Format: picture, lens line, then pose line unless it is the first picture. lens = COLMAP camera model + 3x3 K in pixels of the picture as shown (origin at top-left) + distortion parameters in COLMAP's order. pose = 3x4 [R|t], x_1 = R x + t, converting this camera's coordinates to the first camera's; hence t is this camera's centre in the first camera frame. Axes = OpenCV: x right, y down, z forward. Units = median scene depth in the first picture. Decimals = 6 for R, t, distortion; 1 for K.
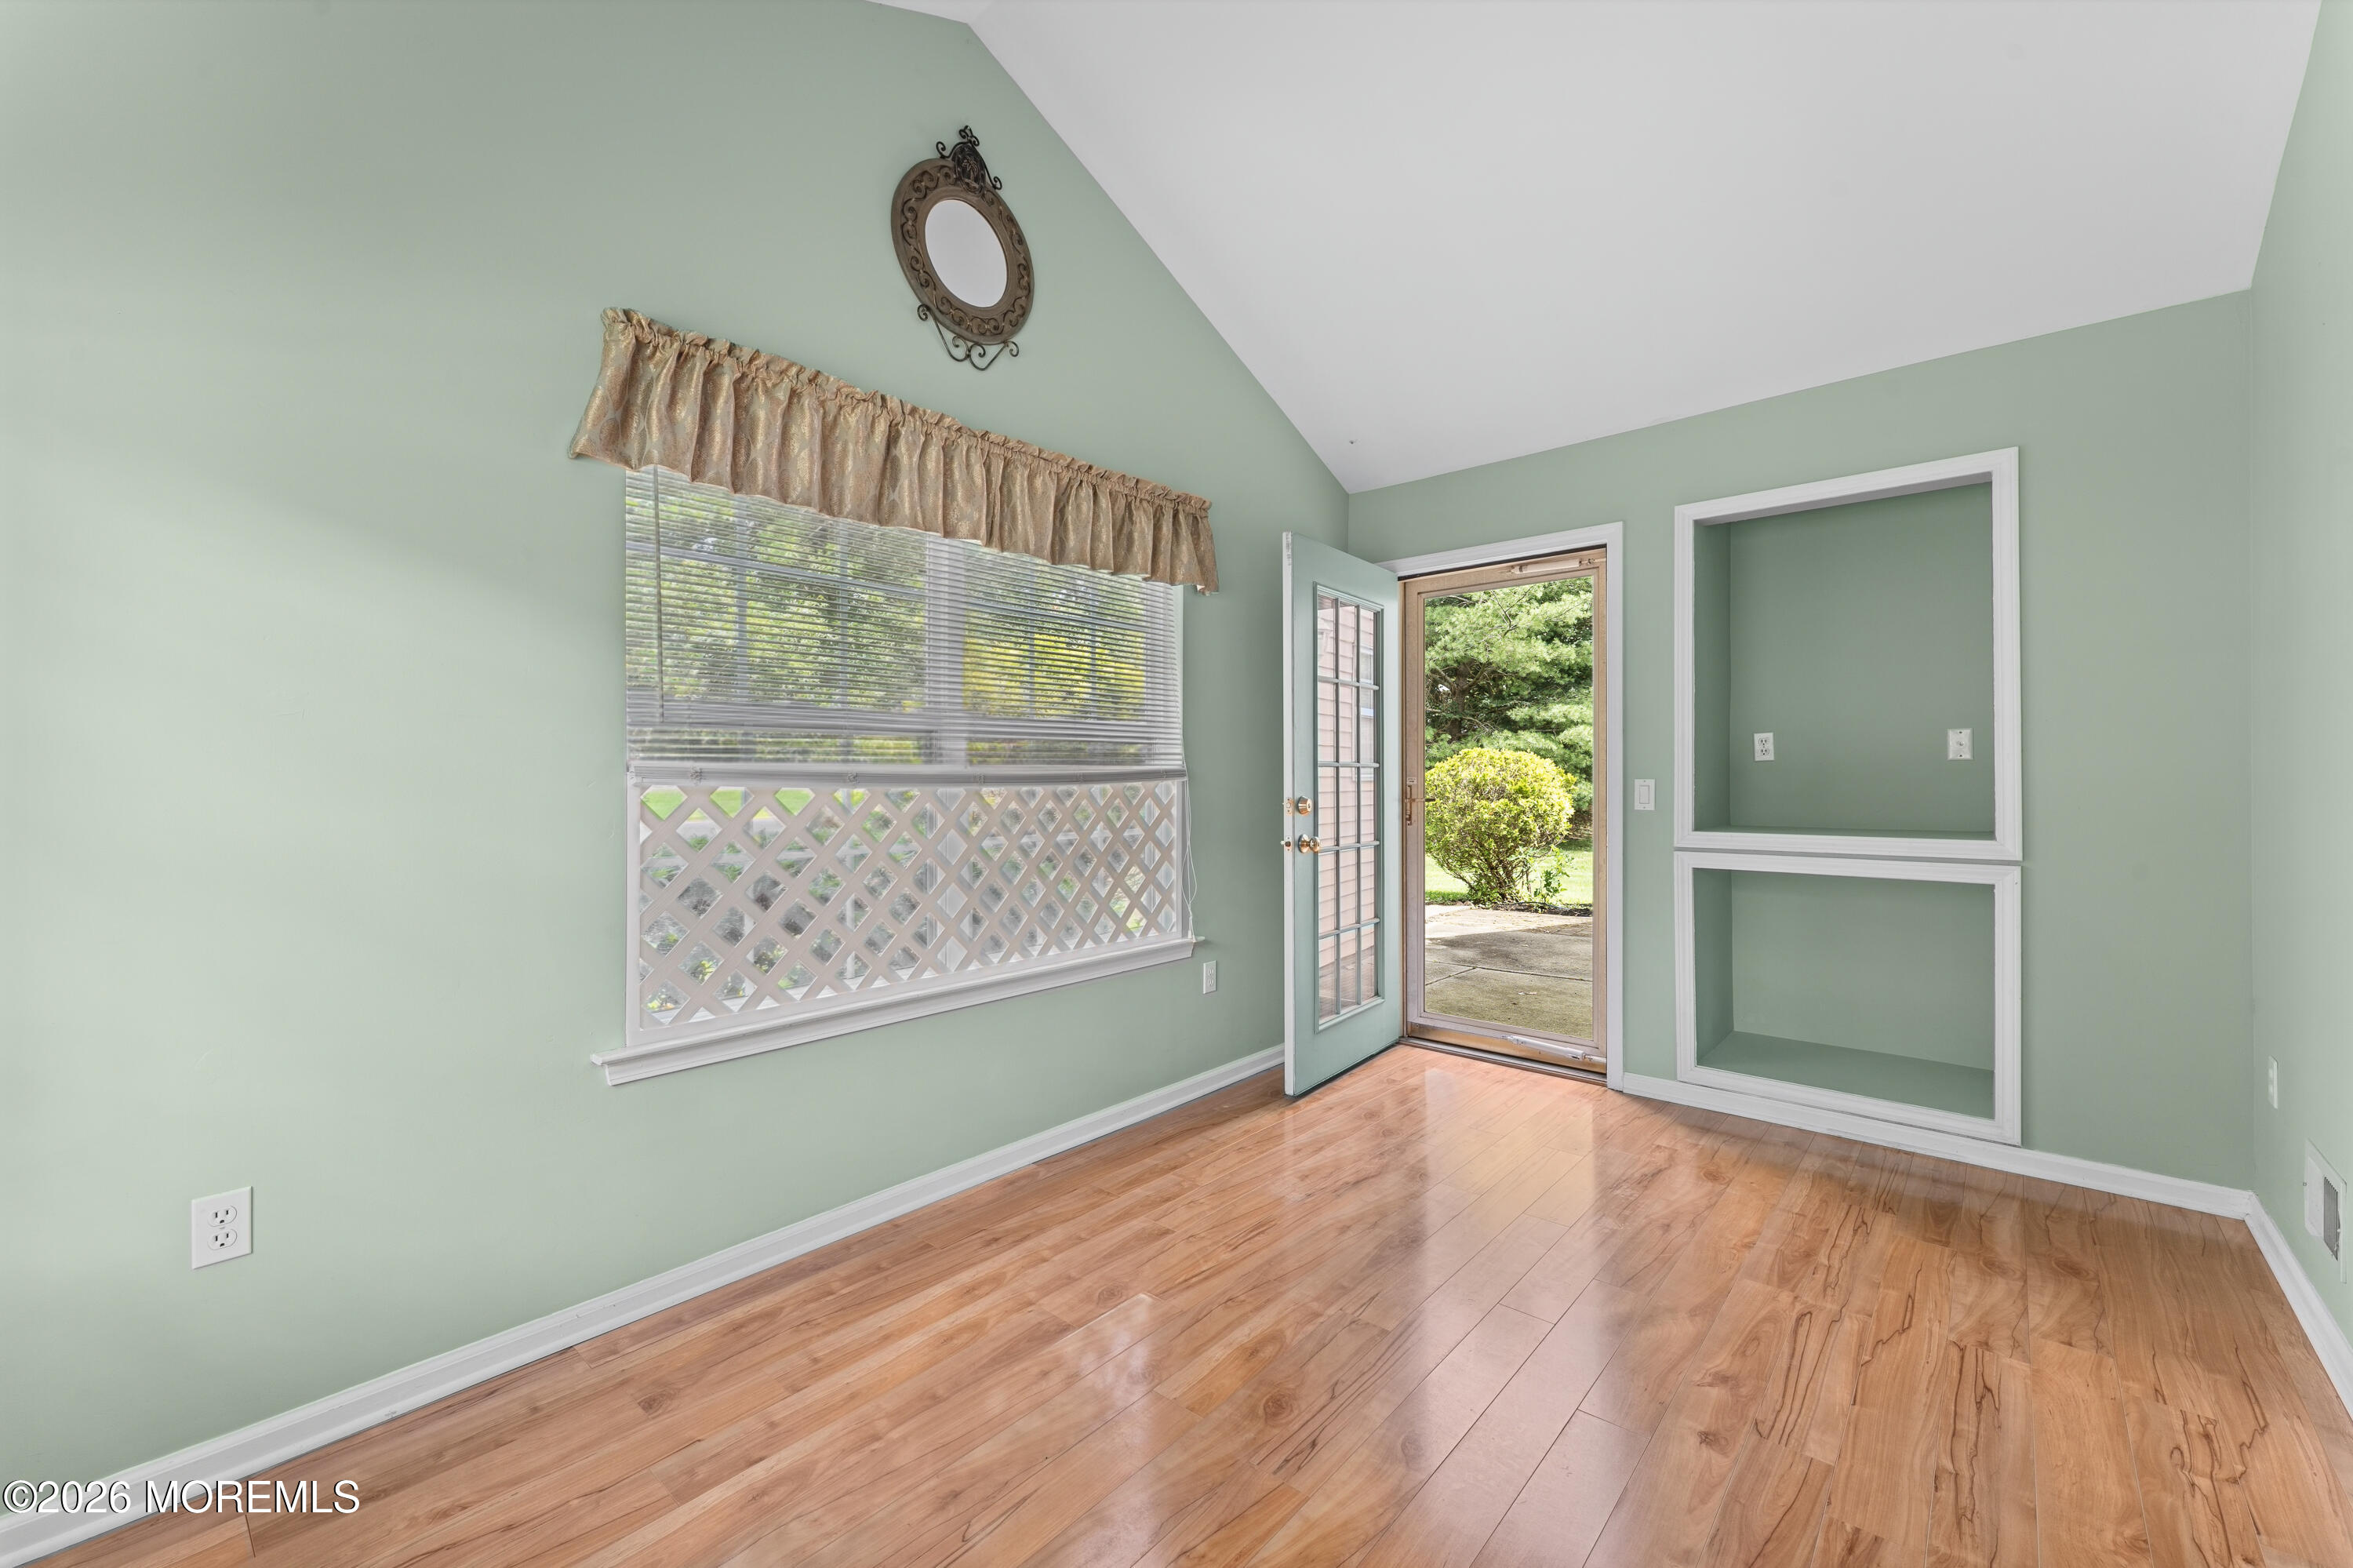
lens RADIAL K [[940.4, 0, 1175.8], [0, 940.4, 794.7], [0, 0, 1]] dist [0.001742, -0.000073]
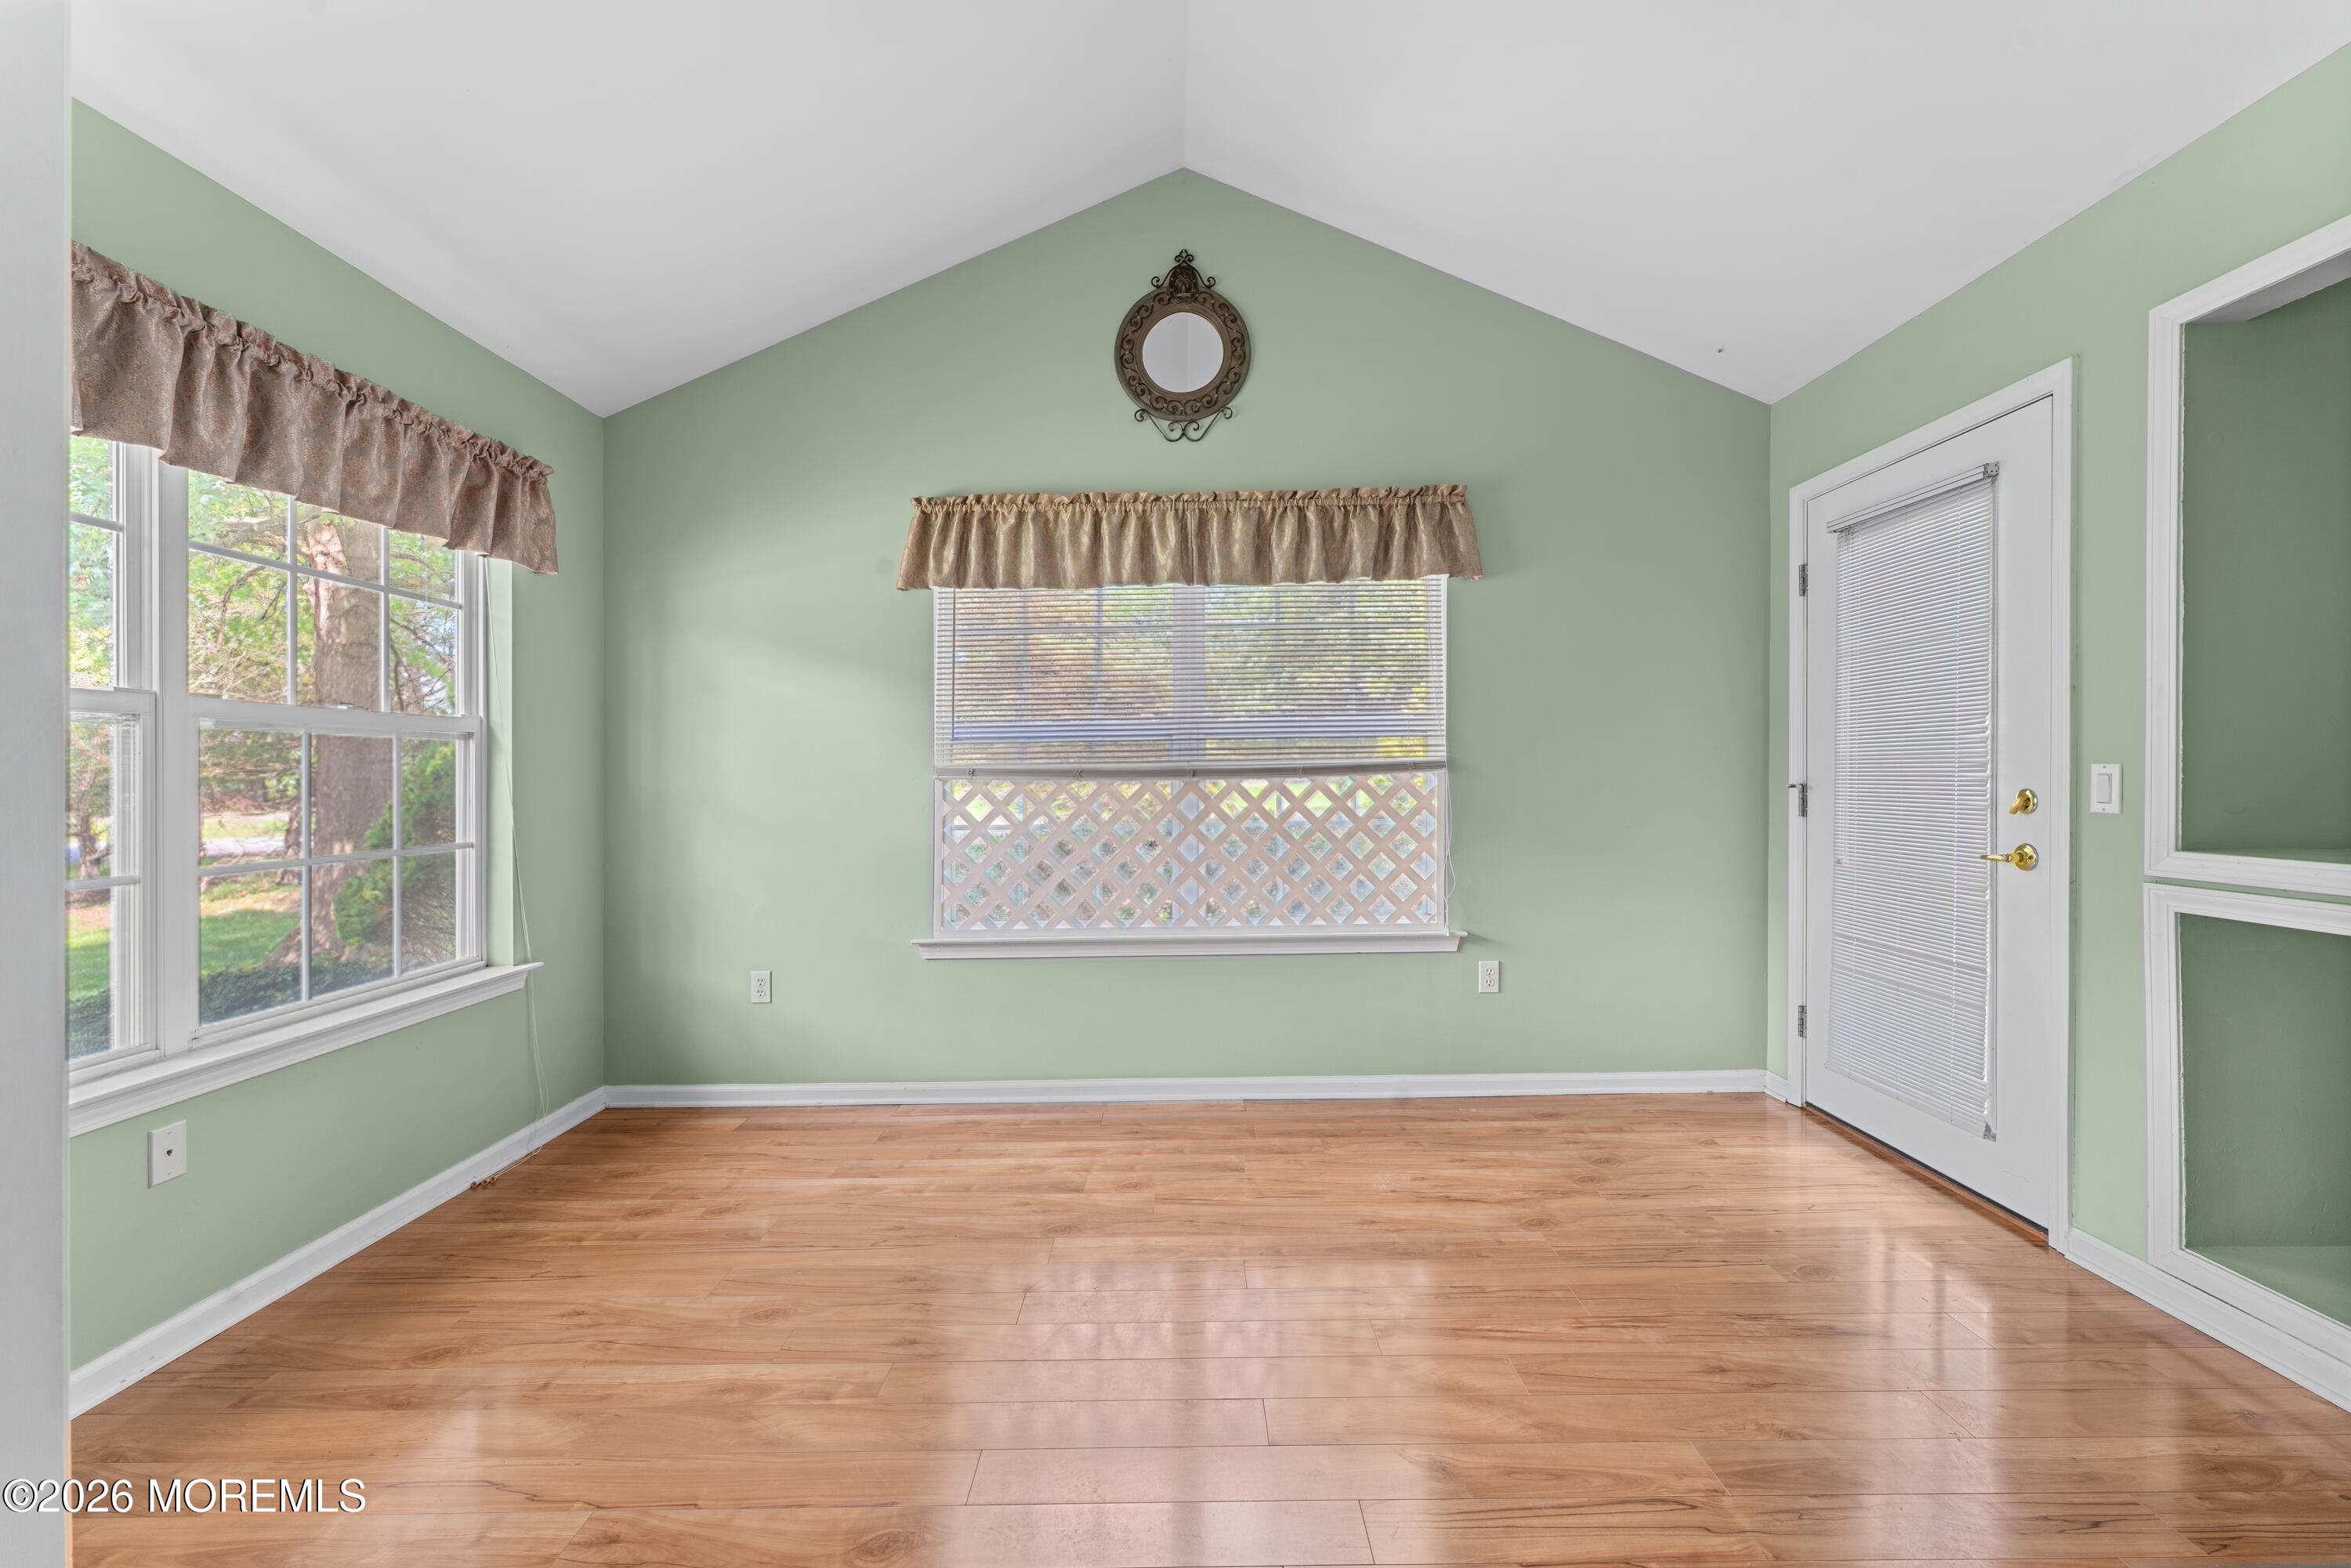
lens RADIAL K [[943.9, 0, 1182.4], [0, 943.9, 786.2], [0, 0, 1]] dist [0.001825, 0.000263]
pose [[0.662919, 0.002678, -0.748687, 0.712812], [-0.000621, 0.999995, 0.003027, -0.003790], [0.748691, -0.001541, 0.662917, 0.168494]]
